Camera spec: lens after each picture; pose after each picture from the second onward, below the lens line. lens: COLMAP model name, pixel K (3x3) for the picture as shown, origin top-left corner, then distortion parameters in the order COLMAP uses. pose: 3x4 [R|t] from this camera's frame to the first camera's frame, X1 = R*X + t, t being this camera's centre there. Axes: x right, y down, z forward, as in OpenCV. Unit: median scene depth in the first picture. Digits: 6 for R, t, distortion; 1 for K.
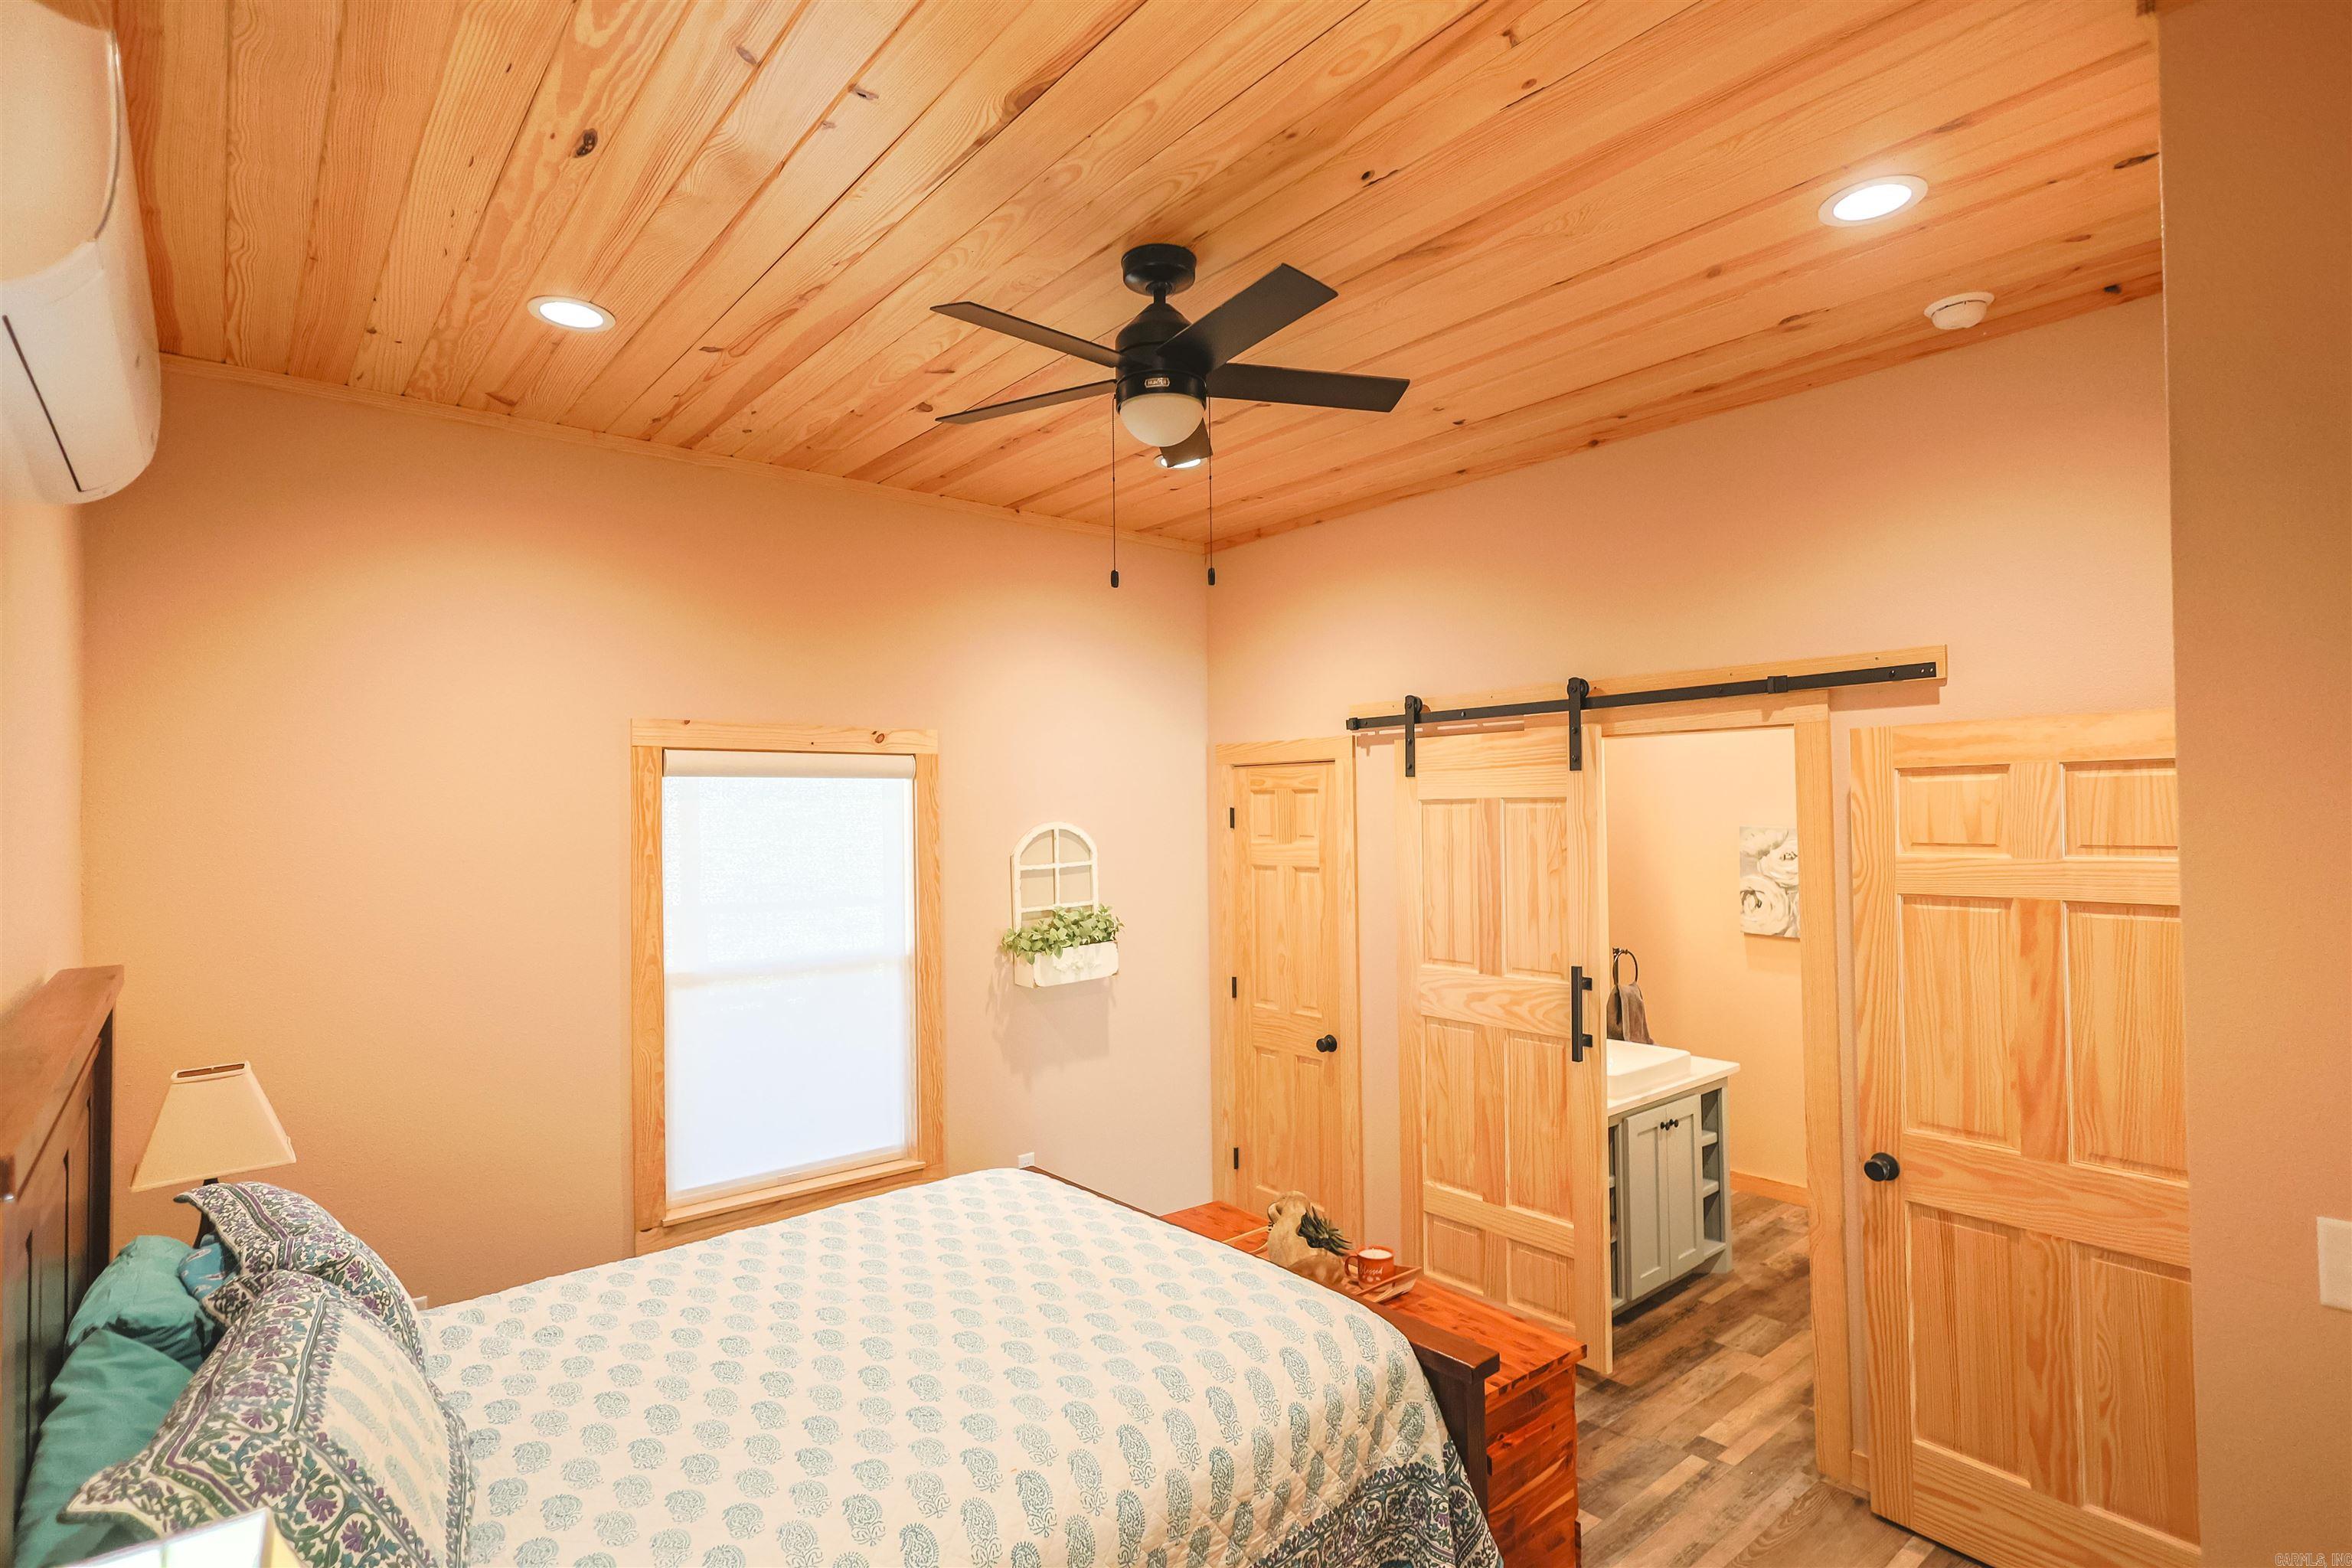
lens RADIAL K [[1140.3, 0, 1181.6], [0, 1140.3, 791.6], [0, 0, 1]] dist [-0.001482, 0.001431]
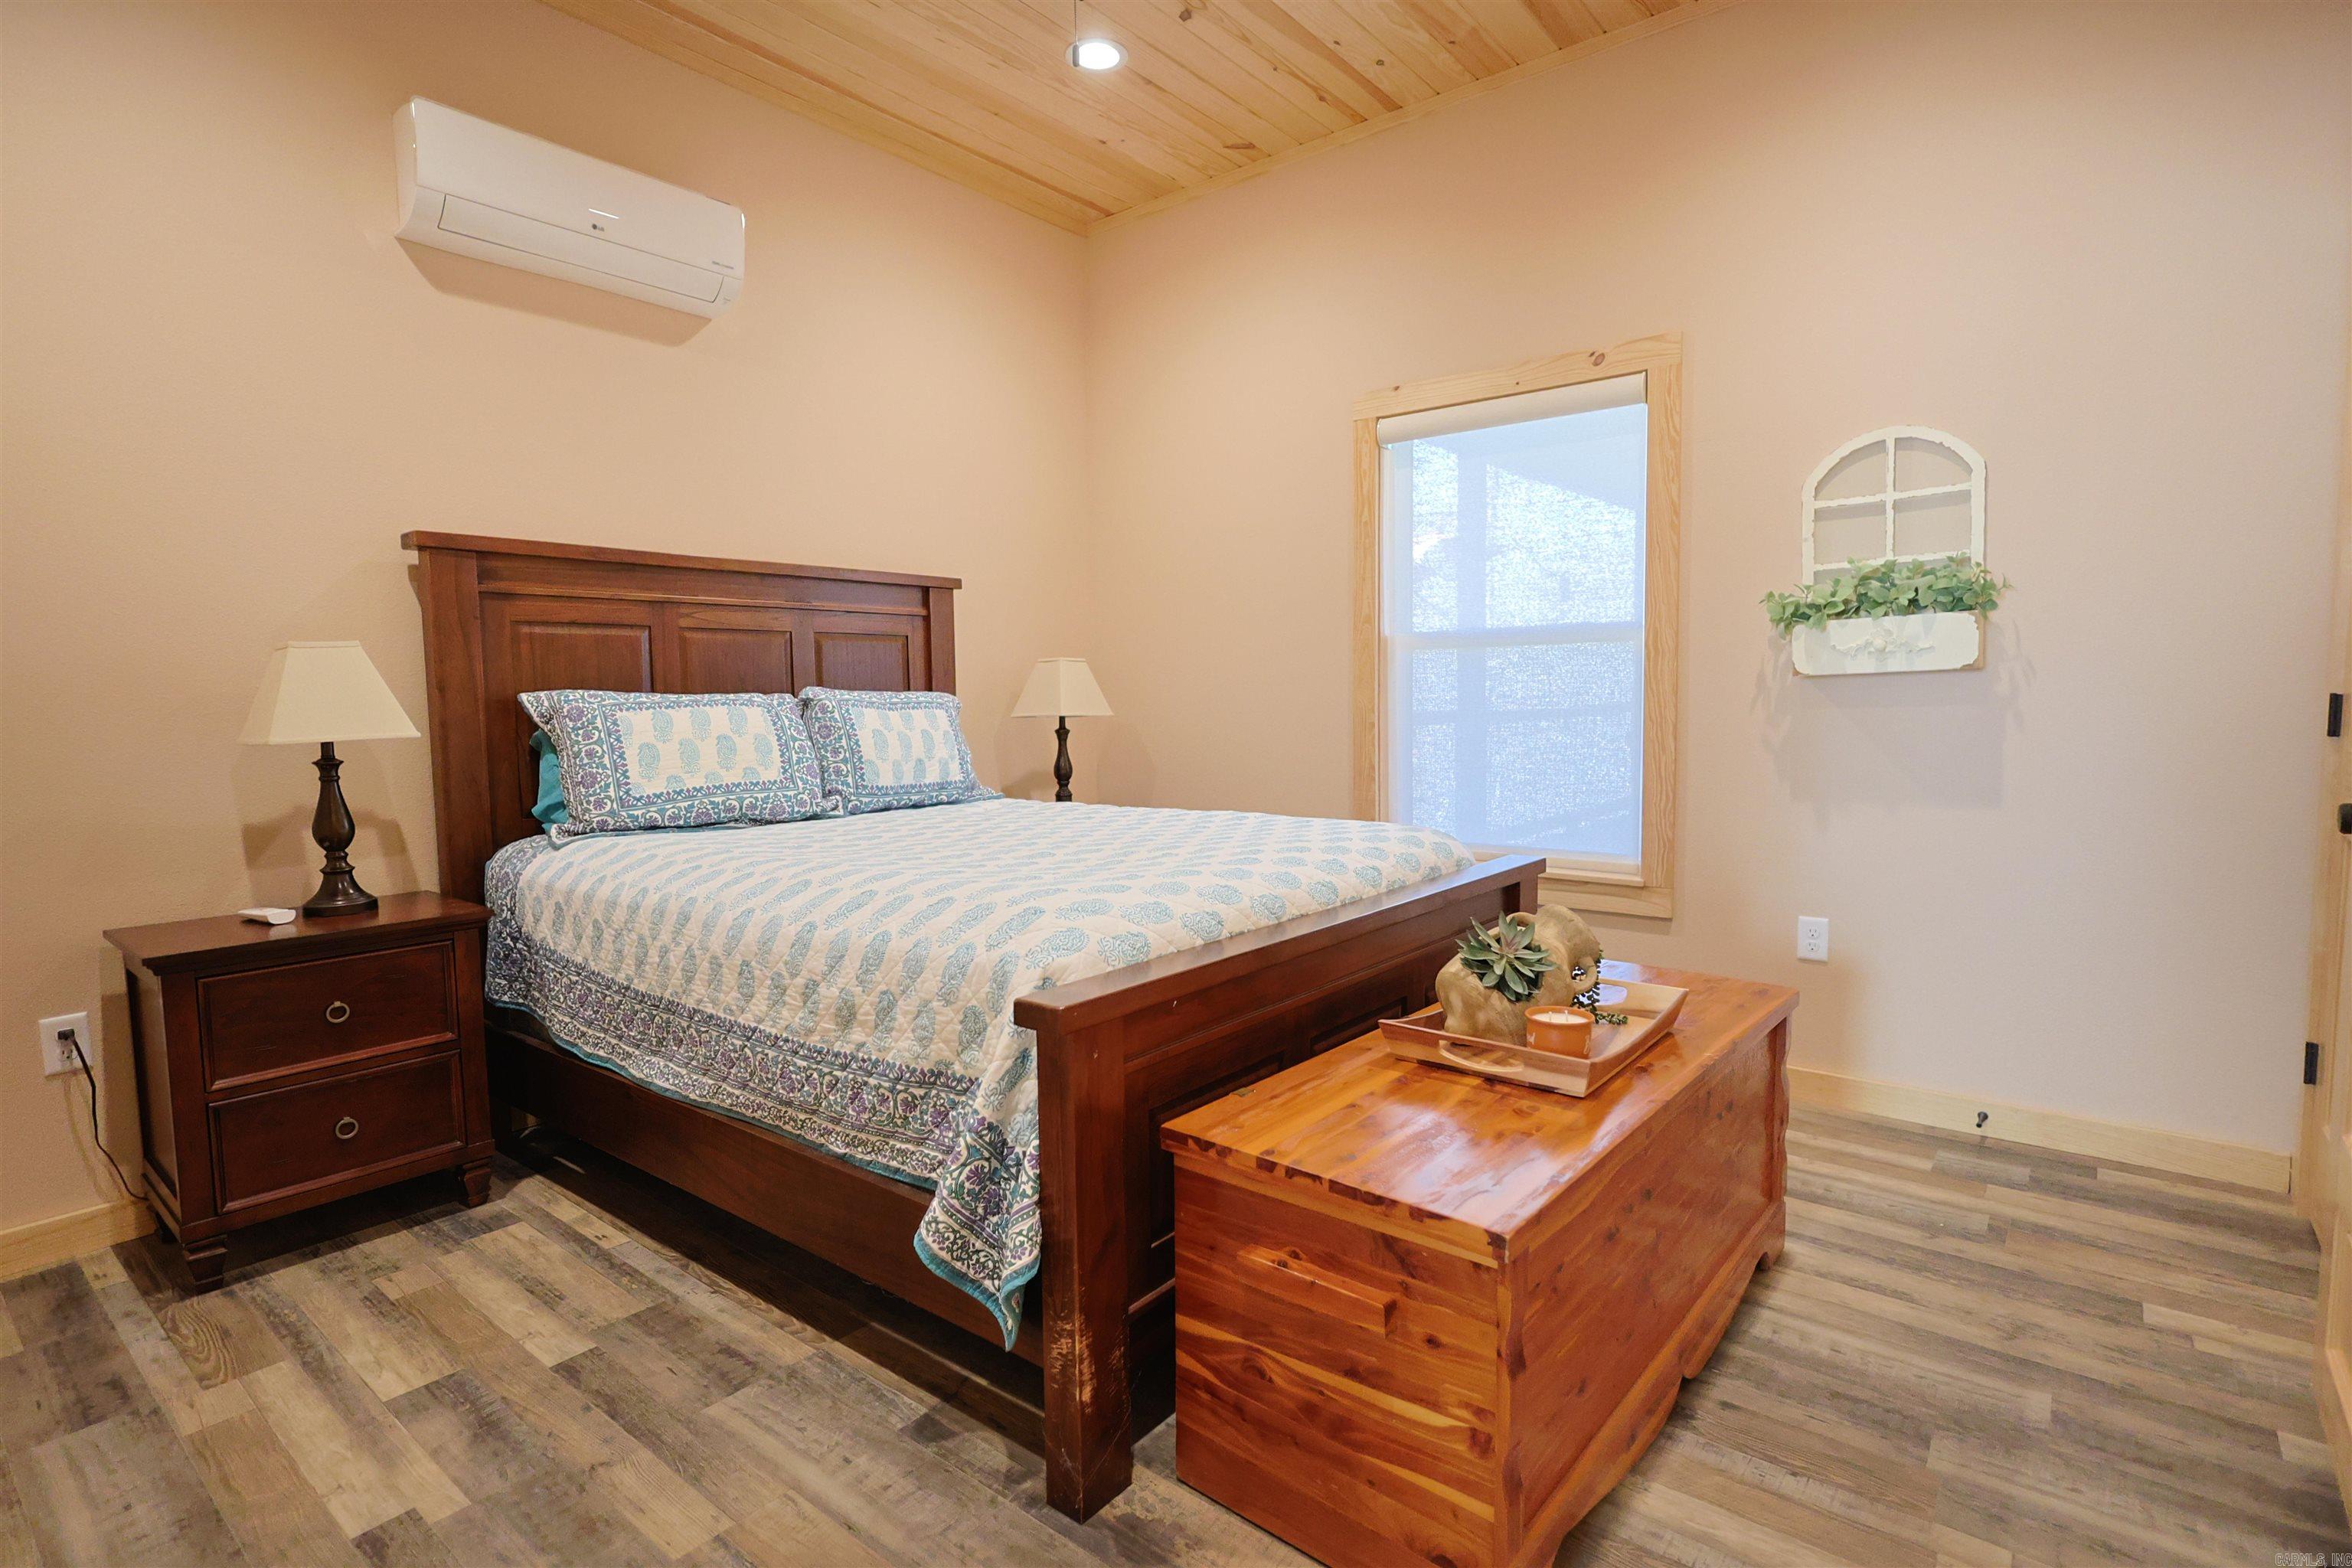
lens RADIAL K [[1140.3, 0, 1174.0], [0, 1140.3, 784.8], [0, 0, 1]] dist [-0.001482, 0.001431]
pose [[0.195480, 0.091348, -0.976444, 0.519405], [0.030549, 0.994602, 0.099163, 0.171371], [0.980232, -0.049213, 0.191635, 0.536883]]
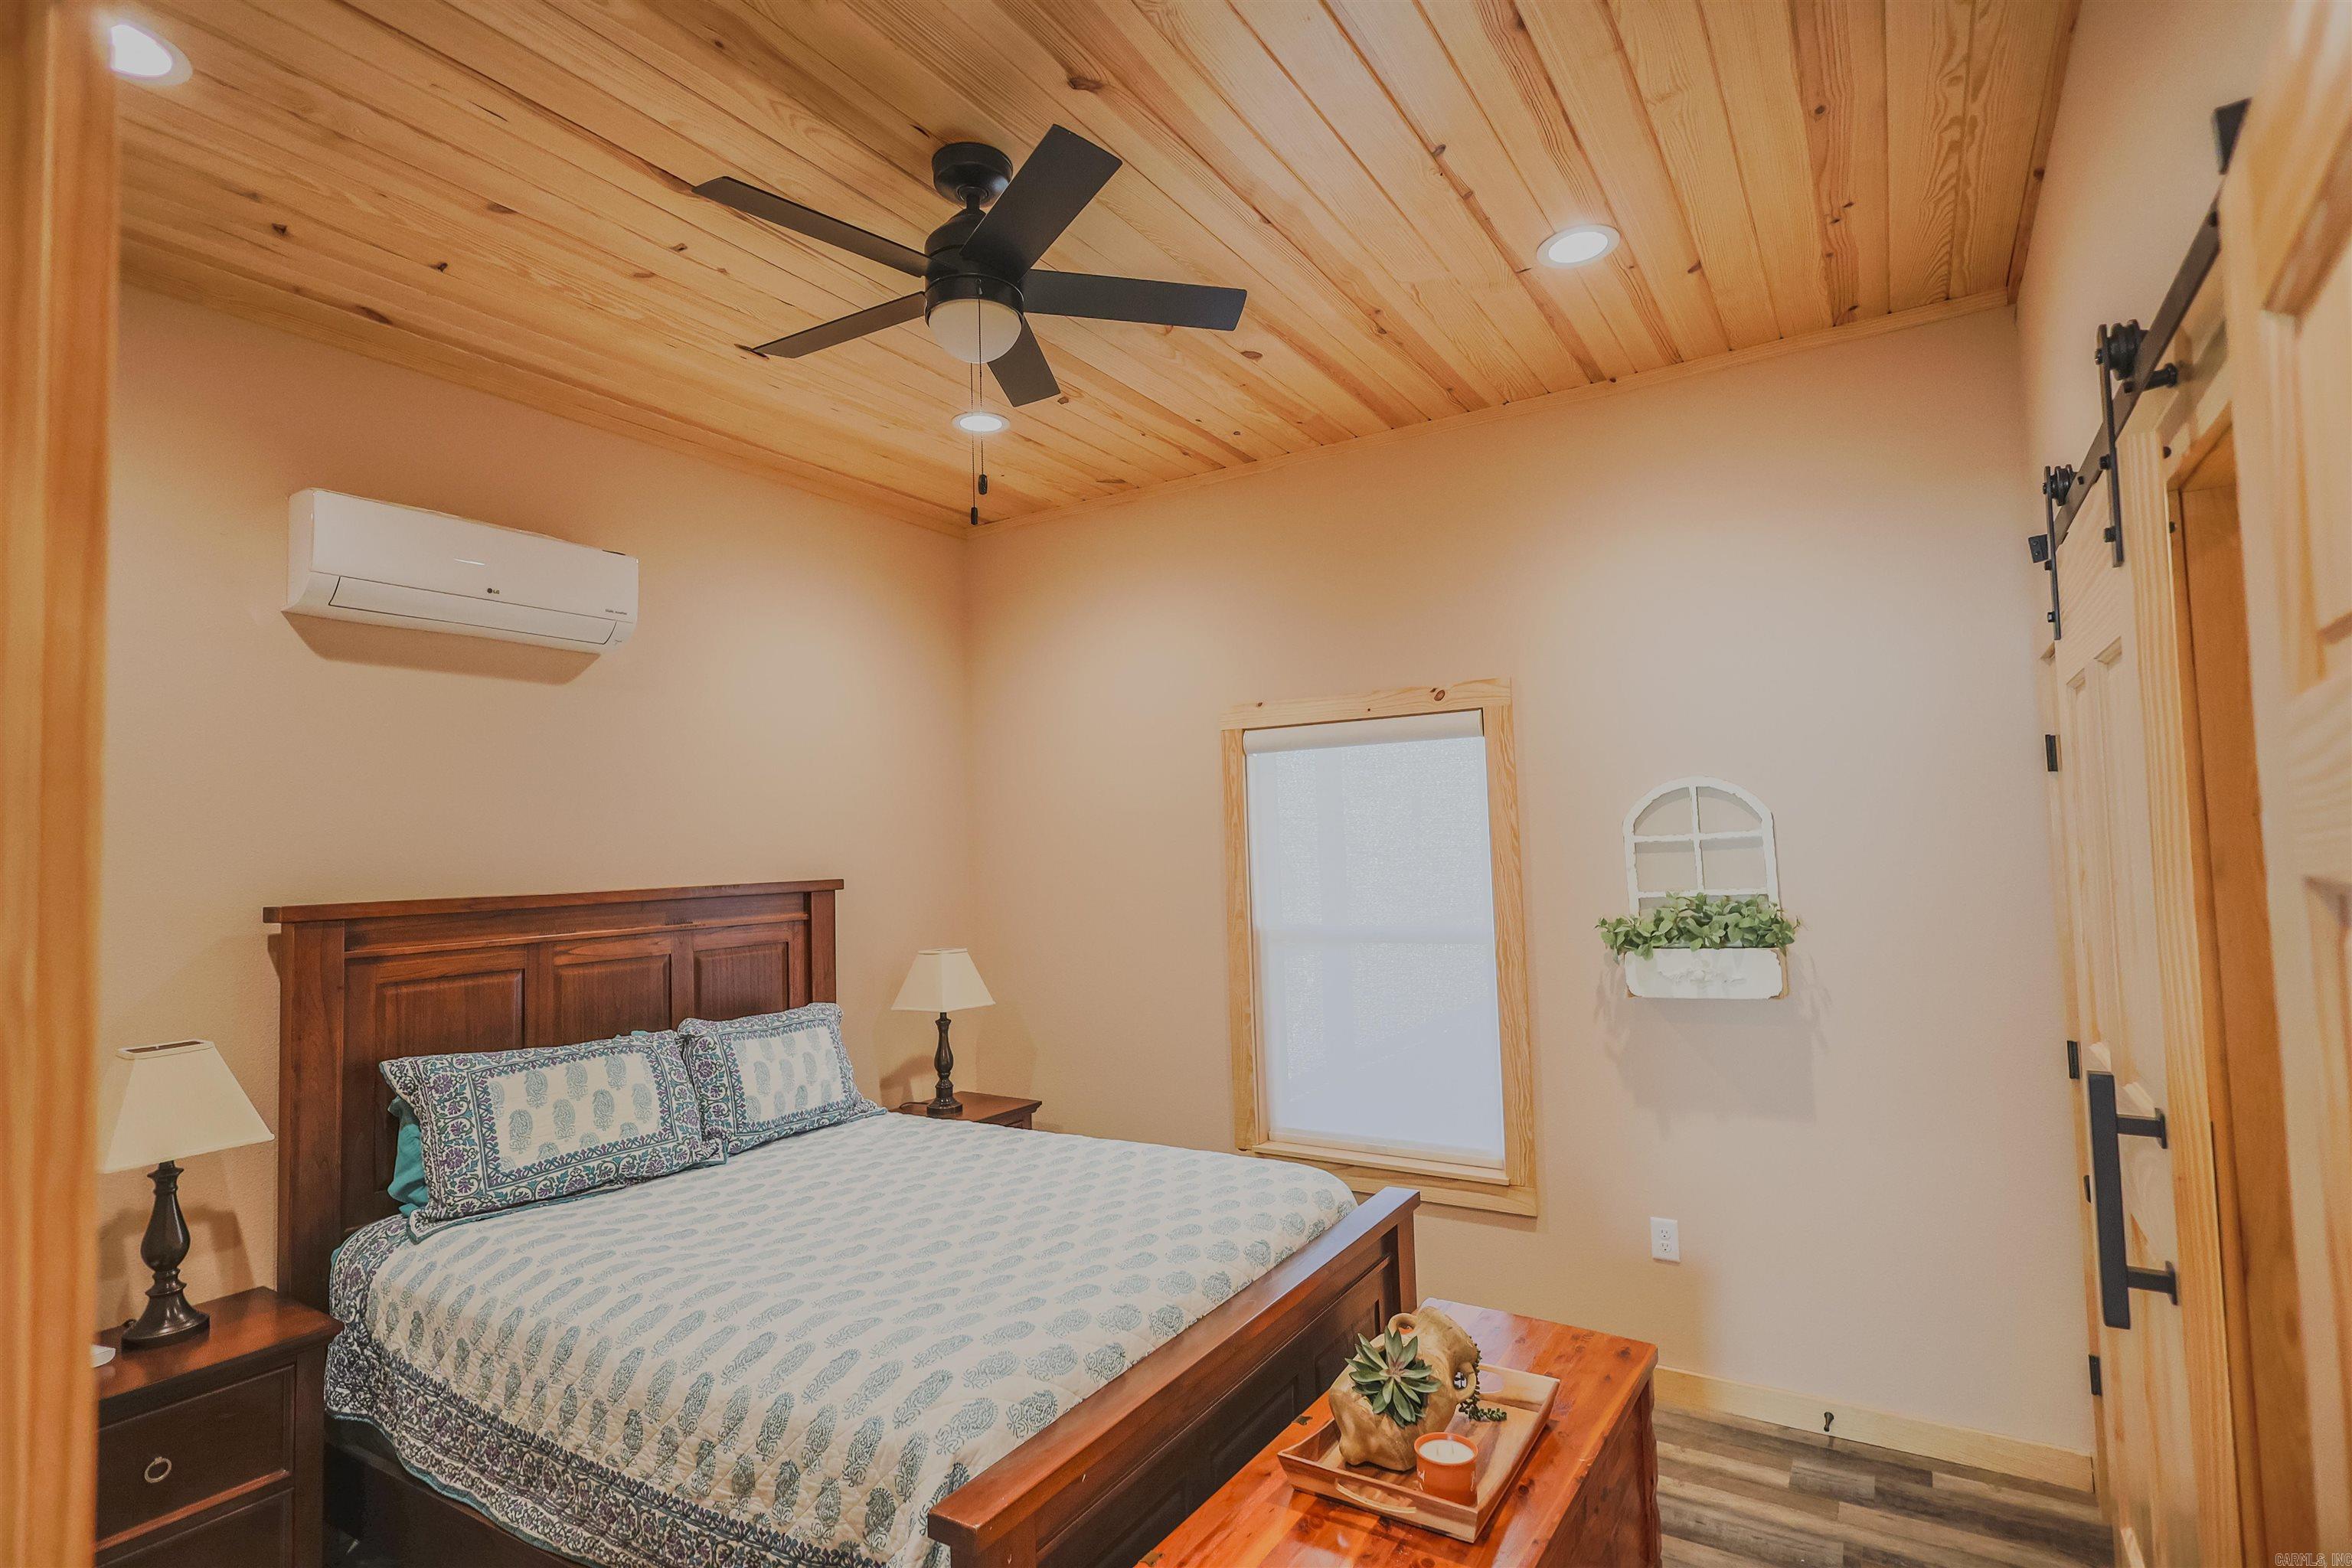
lens RADIAL K [[1140.3, 0, 1172.0], [0, 1140.3, 790.1], [0, 0, 1]] dist [-0.001482, 0.001431]
pose [[0.308482, -0.044950, -0.950167, 0.547254], [0.043504, 0.998504, -0.033113, 0.050930], [0.950235, -0.031121, 0.309976, 0.520180]]
